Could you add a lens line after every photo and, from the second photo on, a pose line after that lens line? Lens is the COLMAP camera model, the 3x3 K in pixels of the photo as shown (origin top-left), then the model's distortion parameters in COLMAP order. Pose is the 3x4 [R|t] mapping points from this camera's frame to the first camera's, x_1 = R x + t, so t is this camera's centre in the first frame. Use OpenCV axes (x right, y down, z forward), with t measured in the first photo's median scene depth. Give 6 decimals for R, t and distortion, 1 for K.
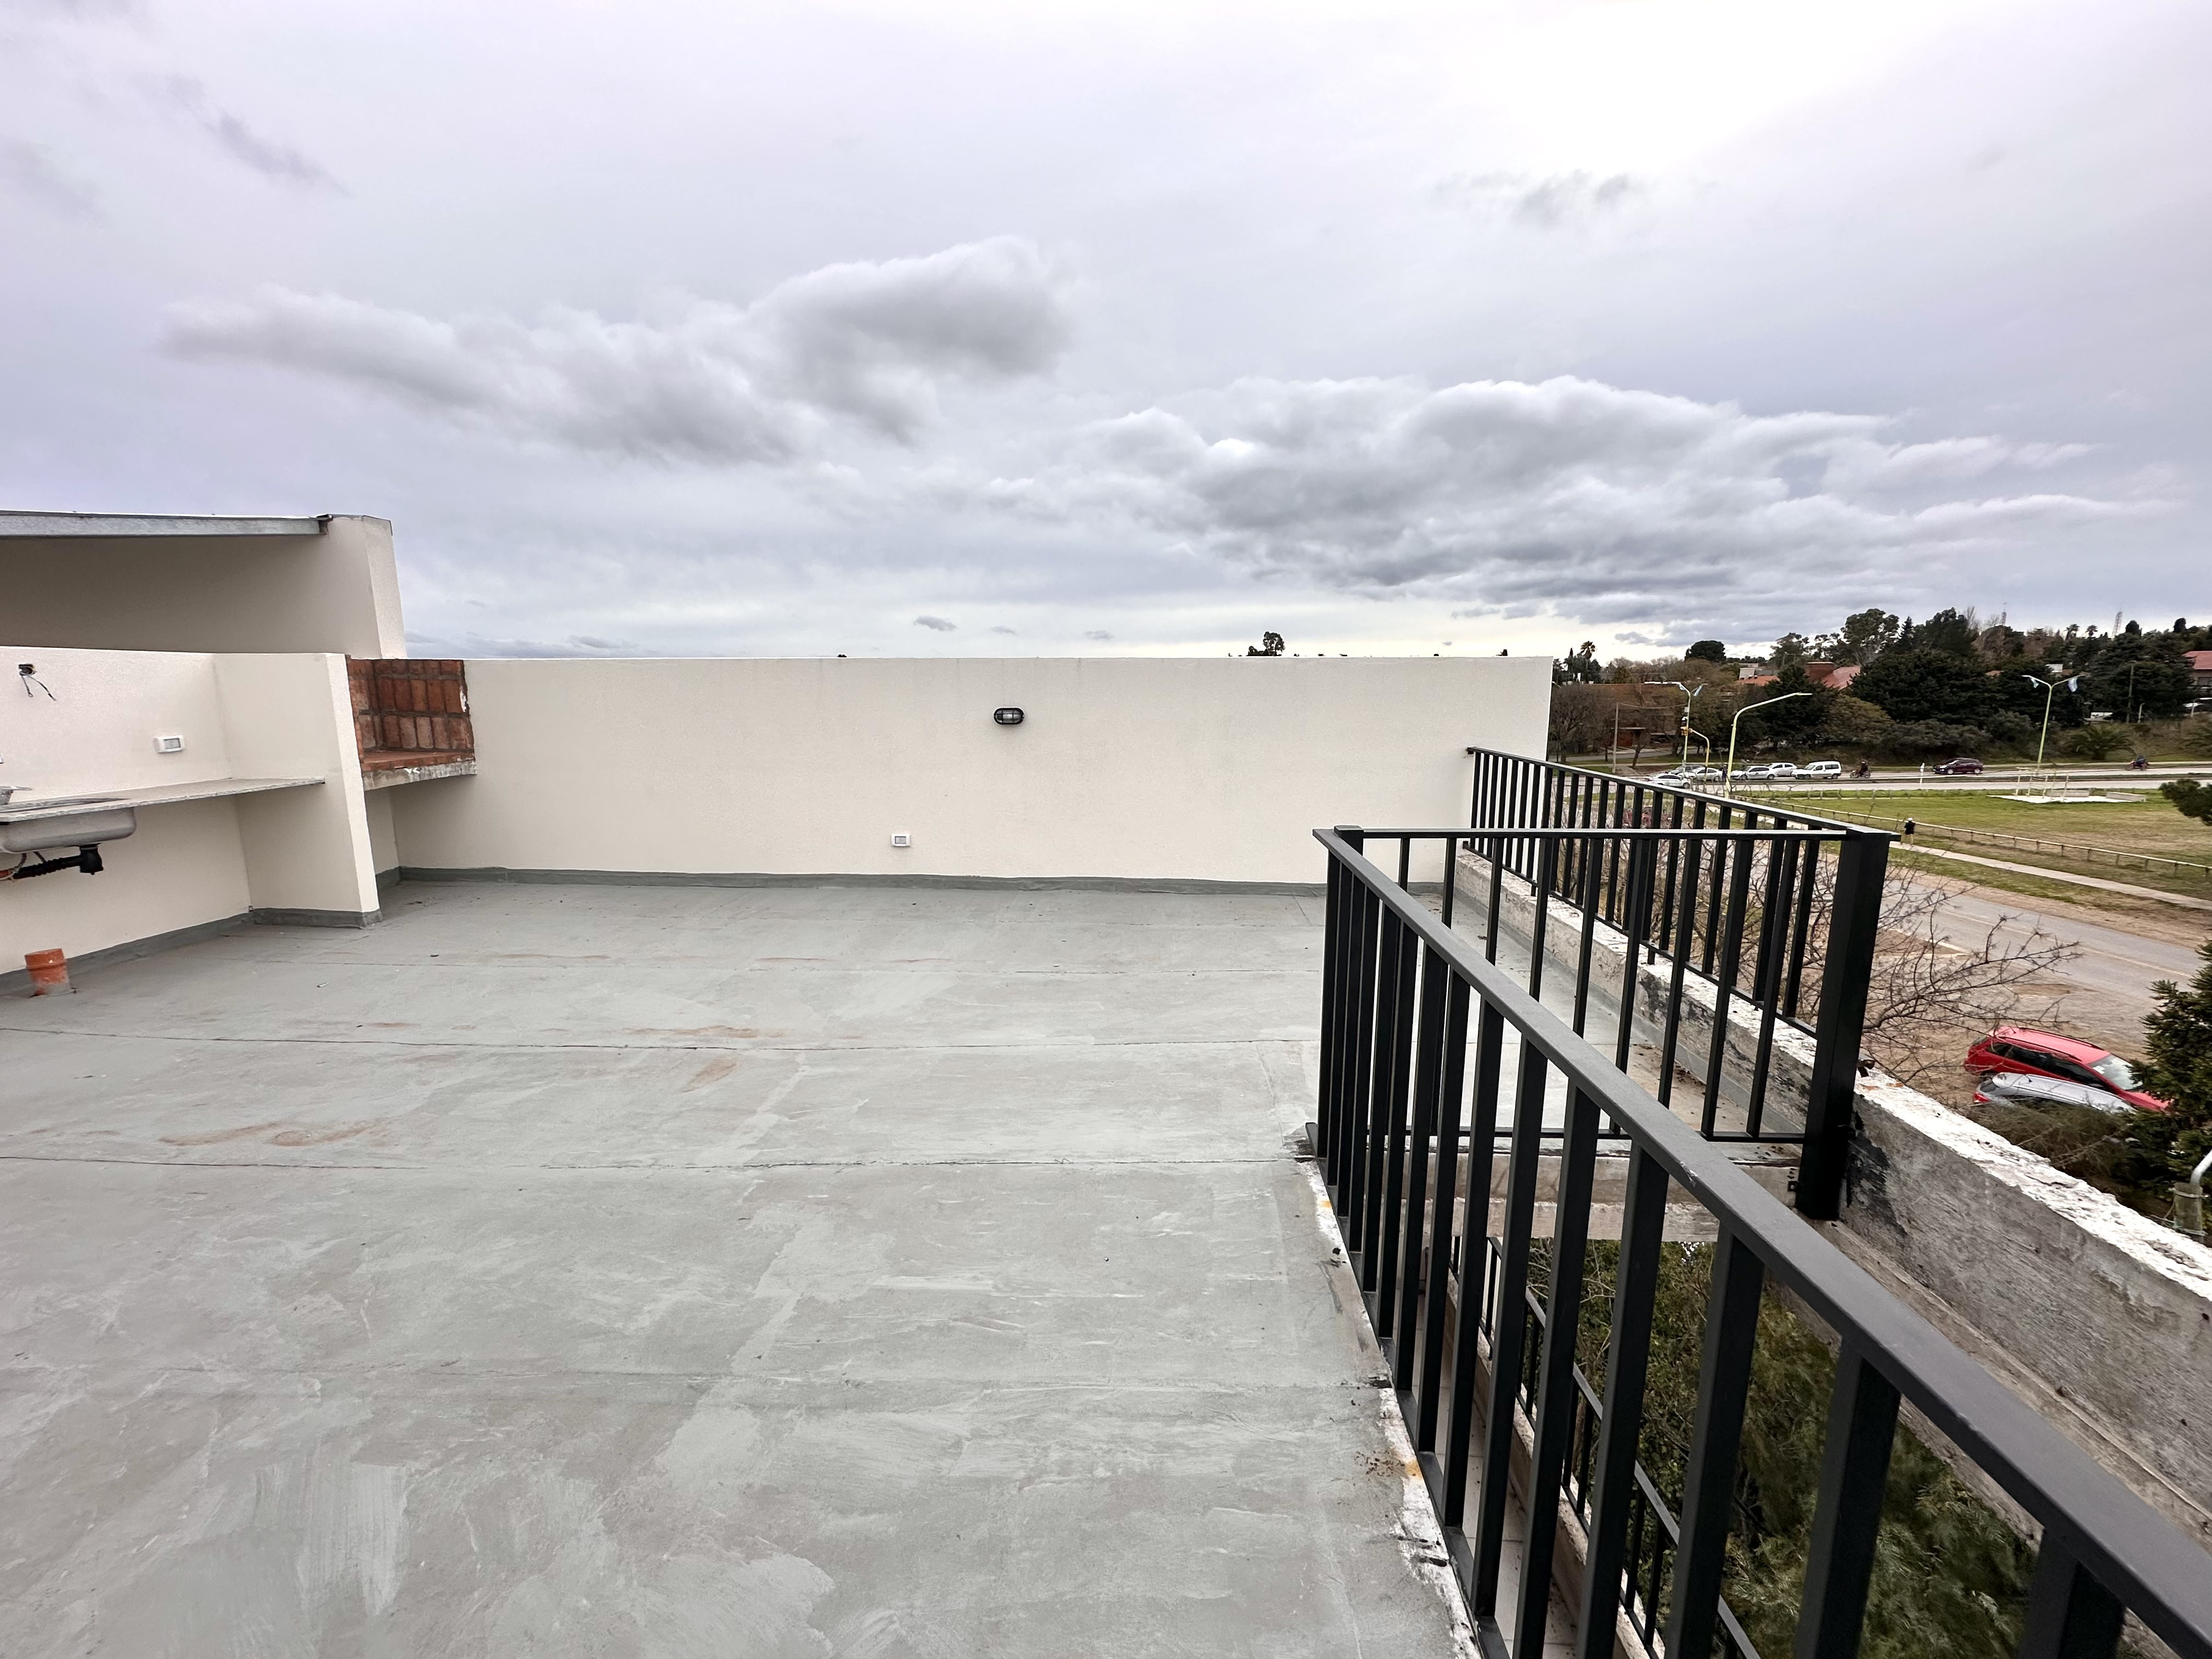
lens RADIAL K [[879.3, 0, 1106.0], [0, 879.3, 829.5], [0, 0, 1]] dist [-0.003014, 0.000551]
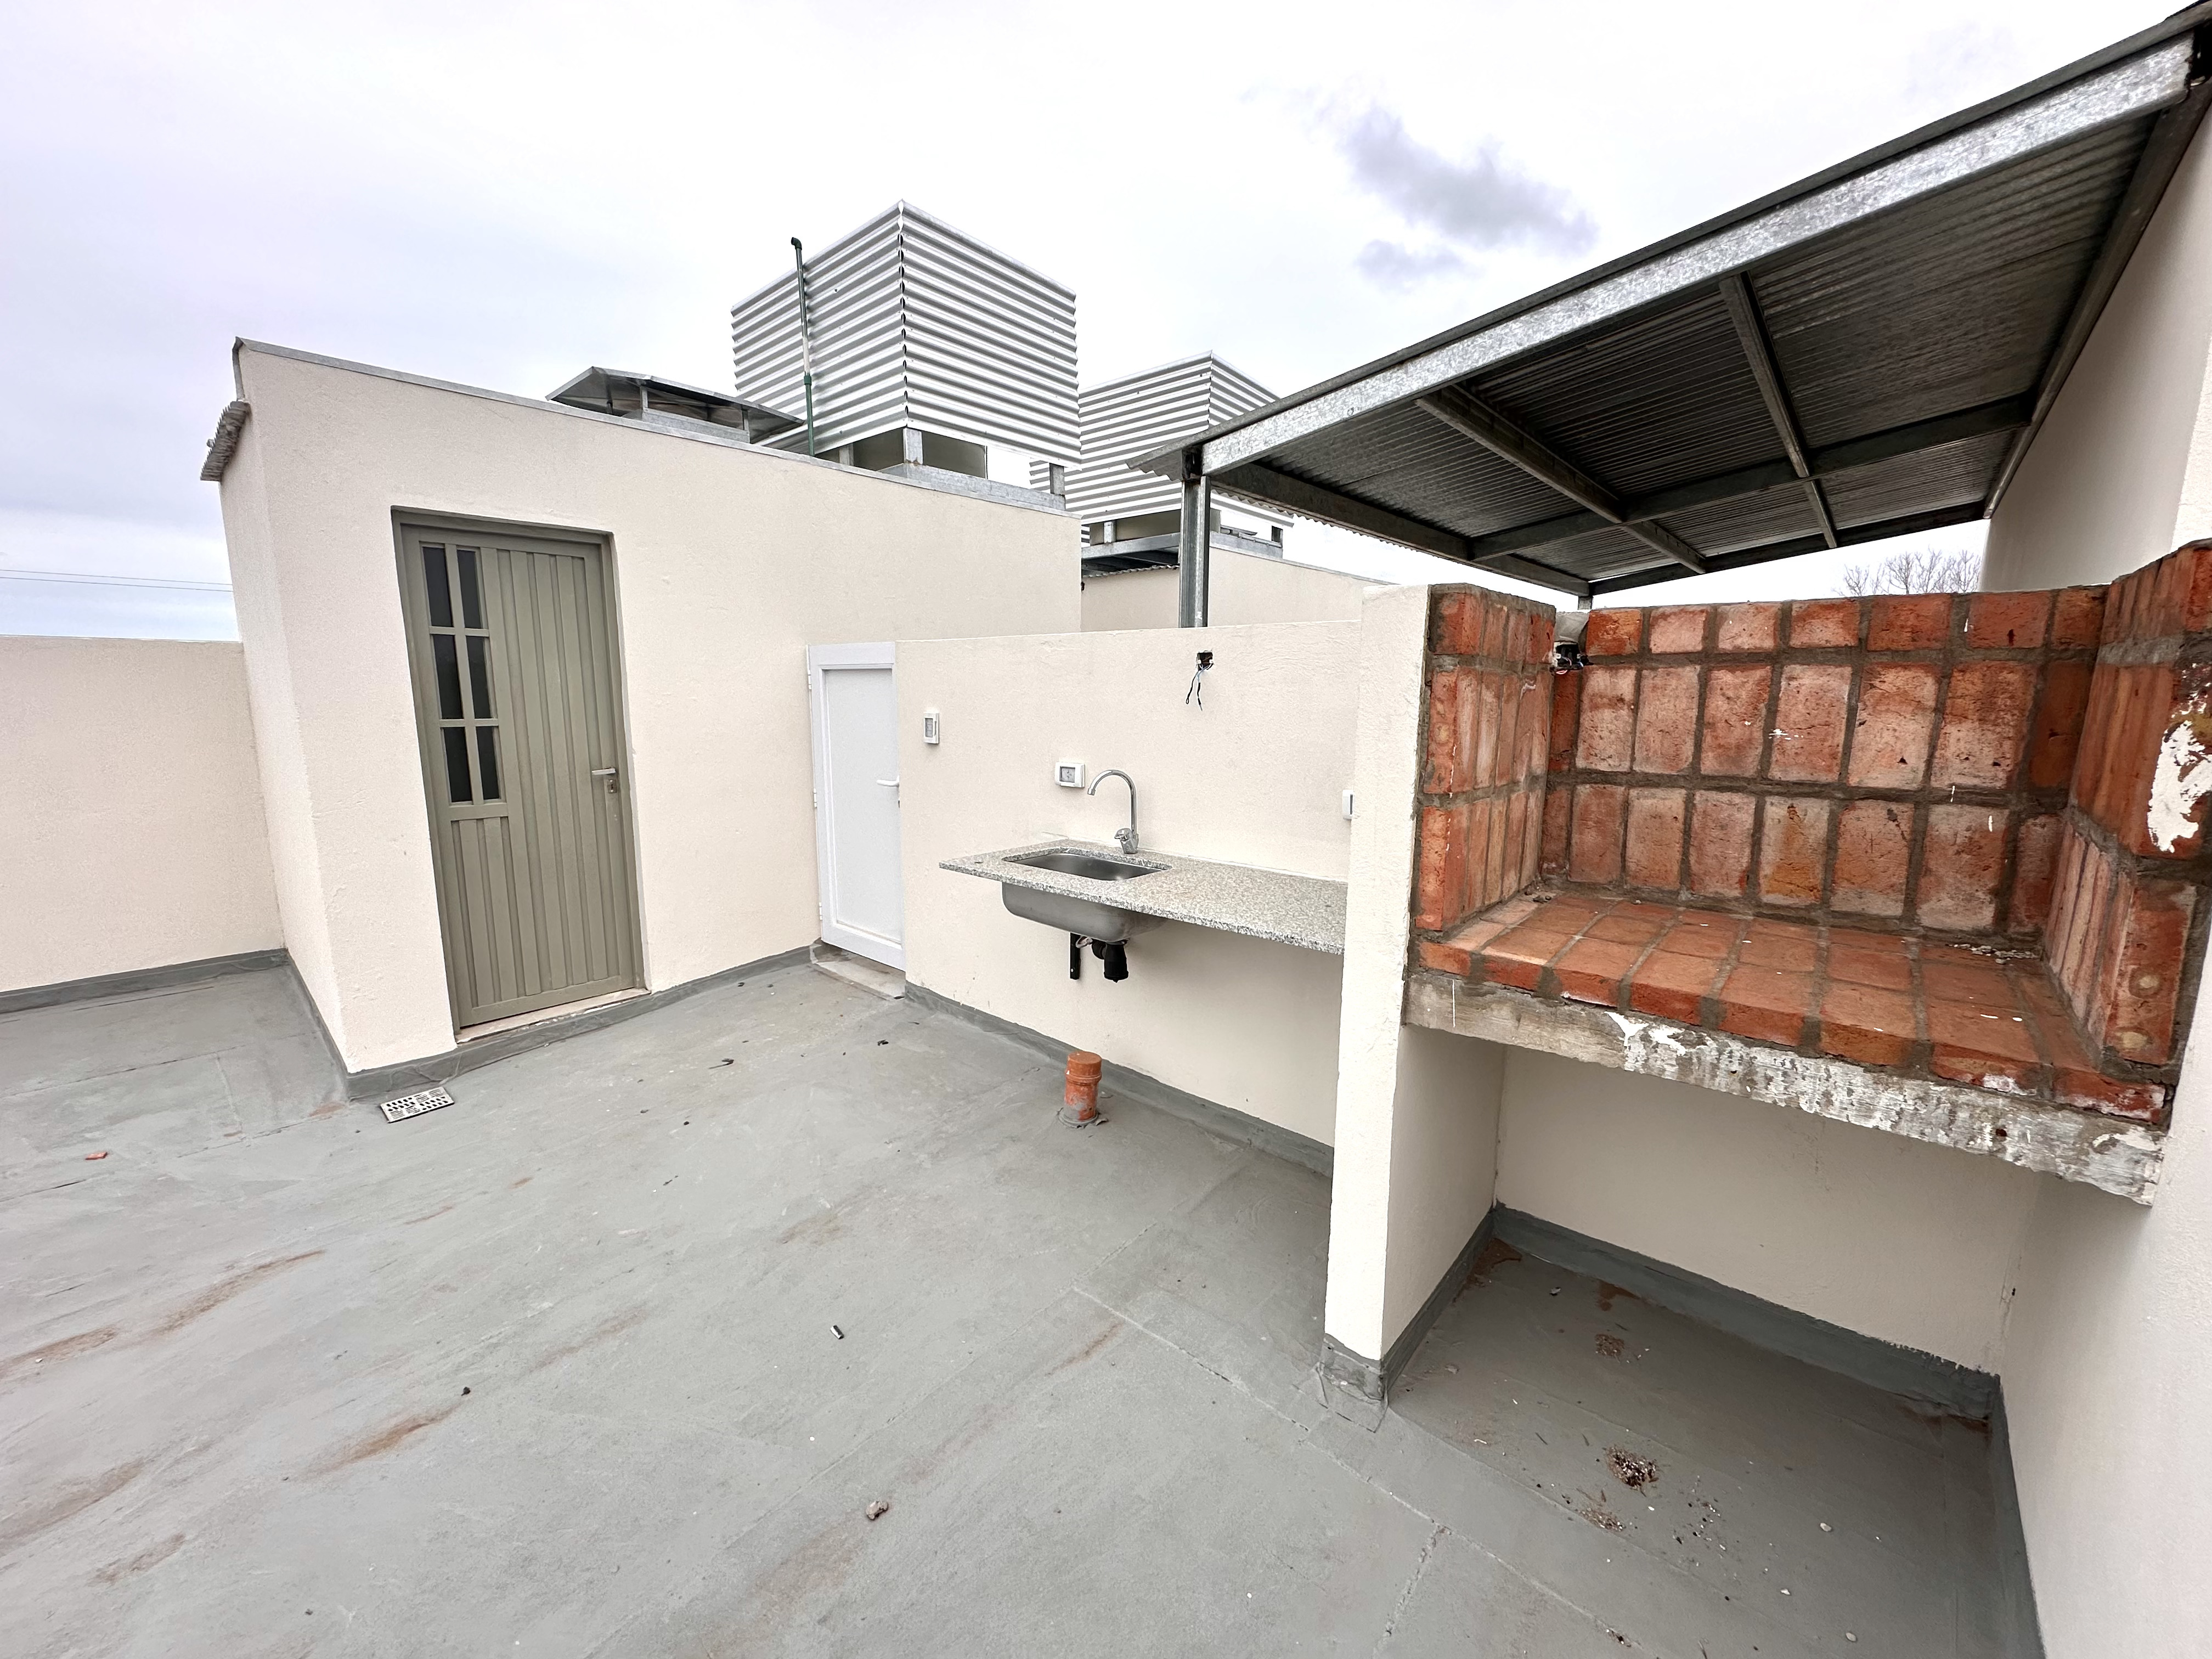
lens RADIAL K [[879.3, 0, 1106.0], [0, 879.3, 829.5], [0, 0, 1]] dist [-0.003014, 0.000551]
pose [[-0.625502, 0.120109, -0.770923, -0.541186], [-0.135598, 0.956309, 0.259011, -0.176577], [0.768350, 0.266548, -0.581886, 1.076626]]
